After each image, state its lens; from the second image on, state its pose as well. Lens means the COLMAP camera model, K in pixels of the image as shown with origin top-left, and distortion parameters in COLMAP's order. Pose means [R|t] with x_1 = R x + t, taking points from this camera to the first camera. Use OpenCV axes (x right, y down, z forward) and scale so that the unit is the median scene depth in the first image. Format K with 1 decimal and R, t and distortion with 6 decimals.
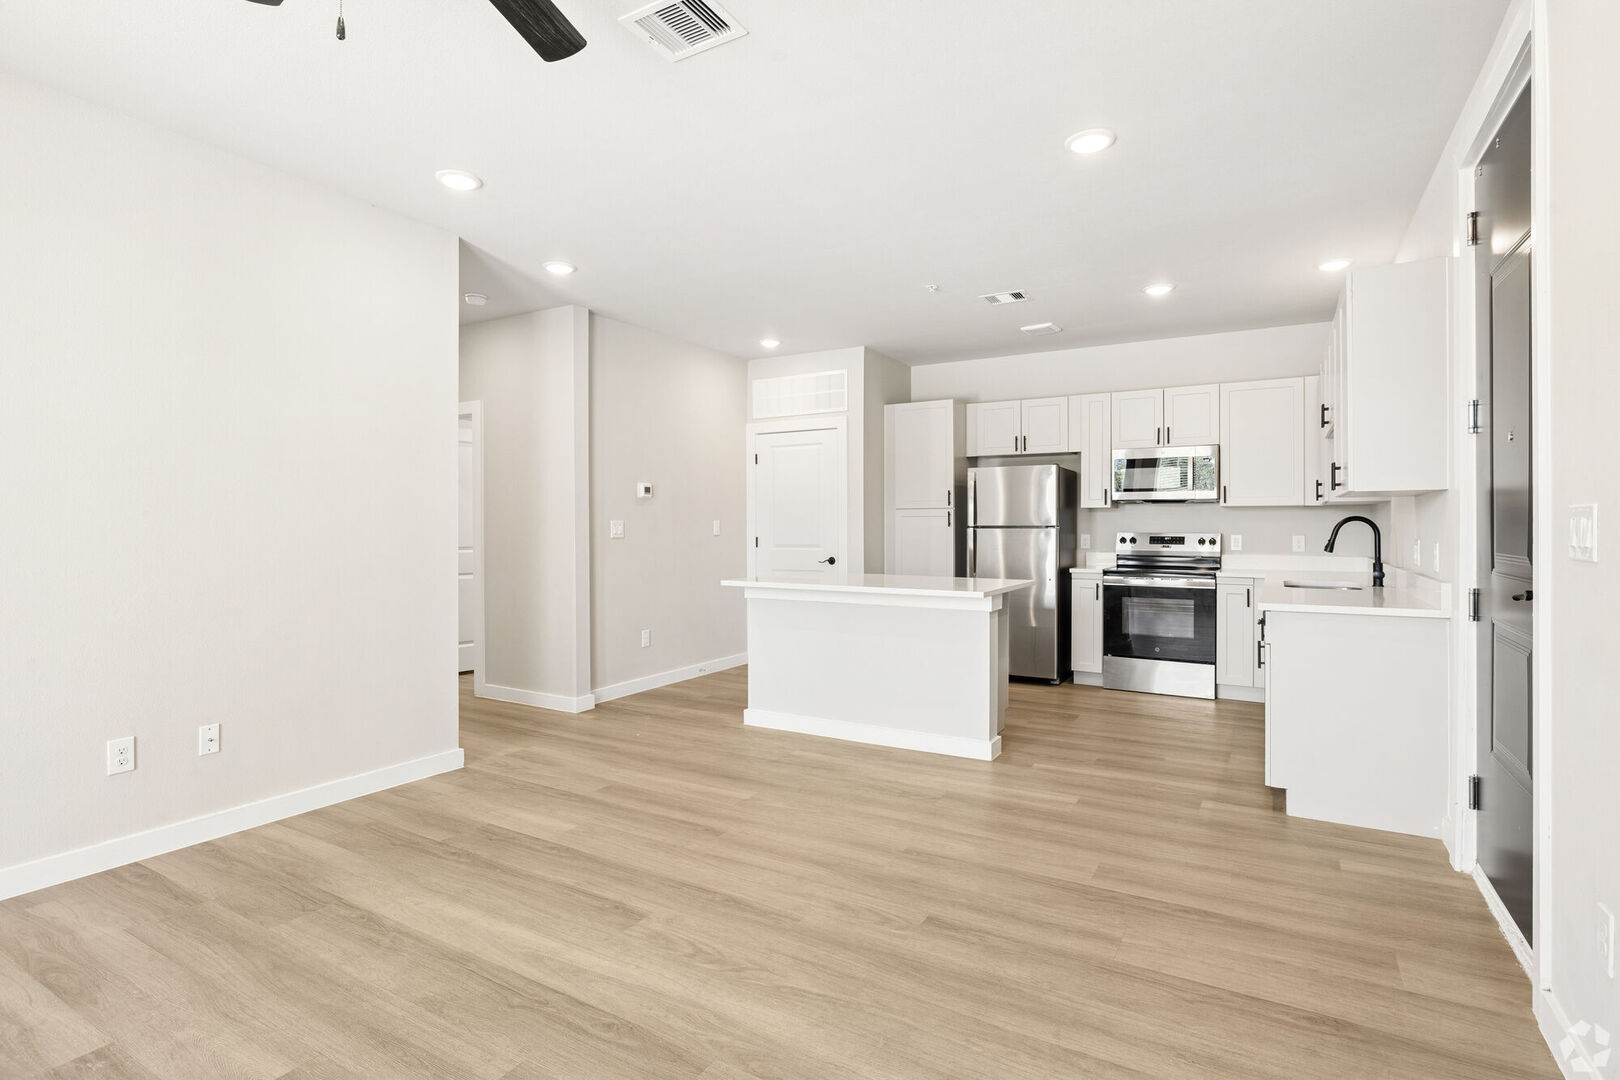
lens RADIAL K [[819.3, 0, 807.9], [0, 819.3, 525.0], [0, 0, 1]] dist [-0.002978, -0.000288]
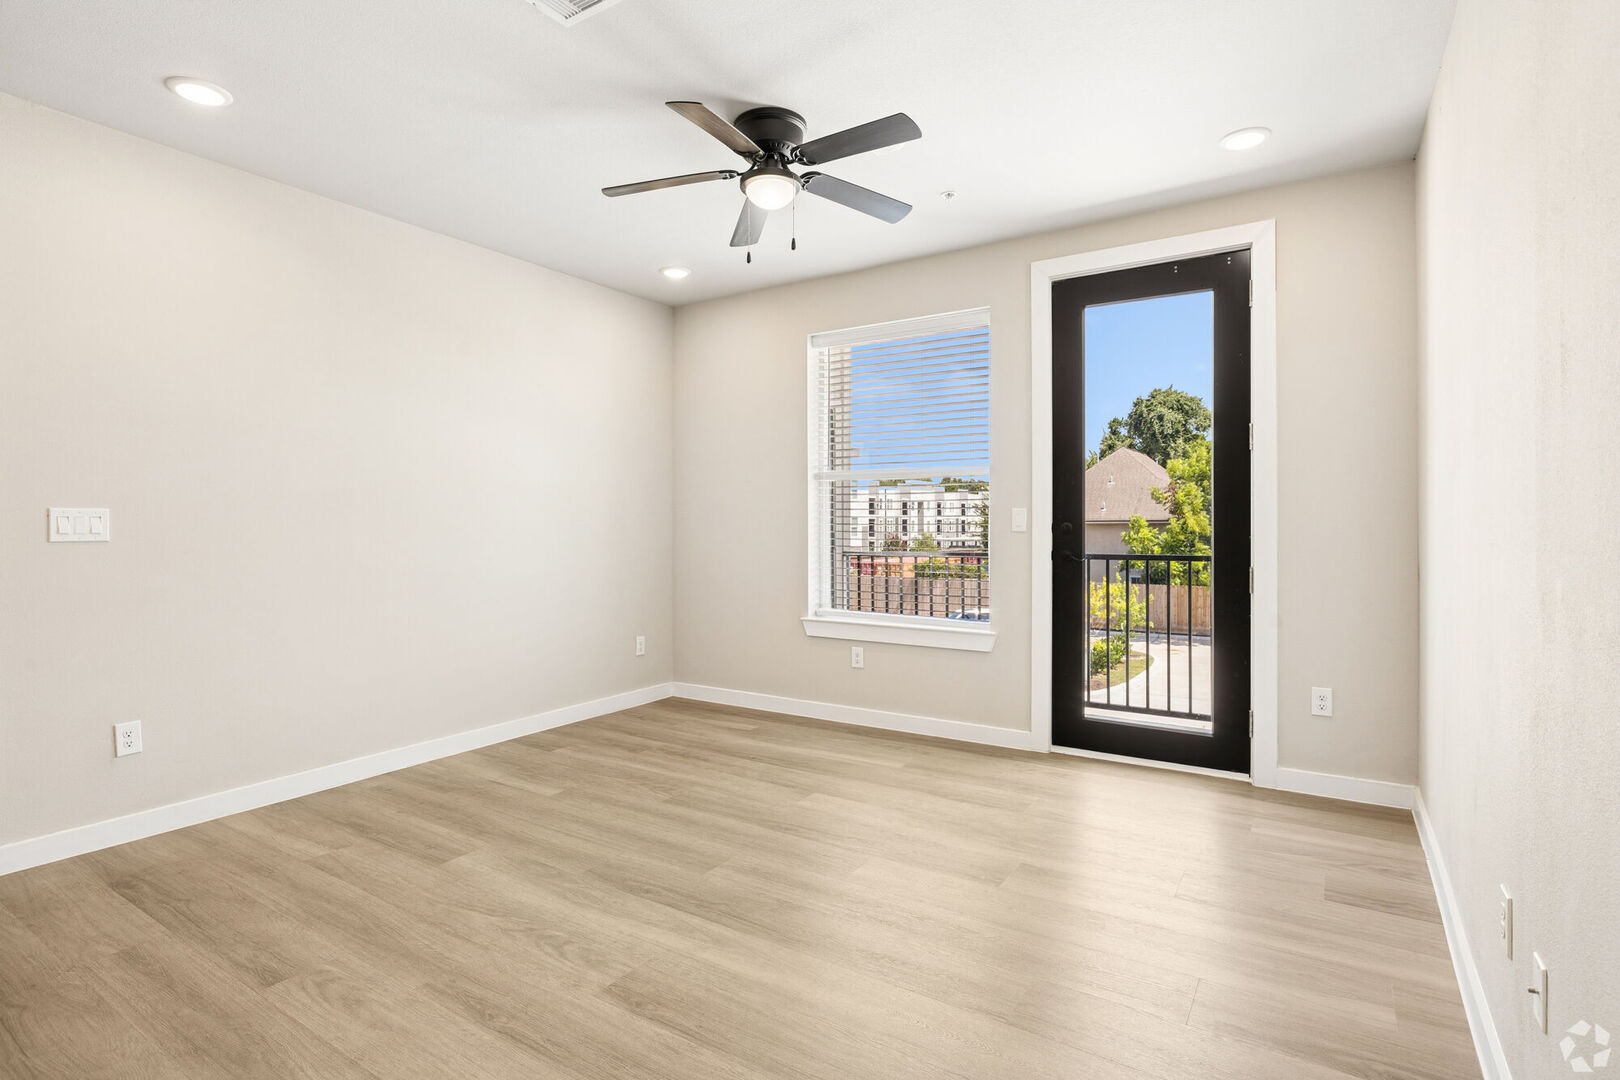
lens RADIAL K [[819.3, 0, 813.0], [0, 819.3, 537.0], [0, 0, 1]] dist [-0.002978, -0.000288]
pose [[-0.999329, -0.000580, 0.036628, -0.500052], [-0.000417, 0.999990, 0.004436, 0.020019], [-0.036630, 0.004418, -0.999319, 2.069326]]
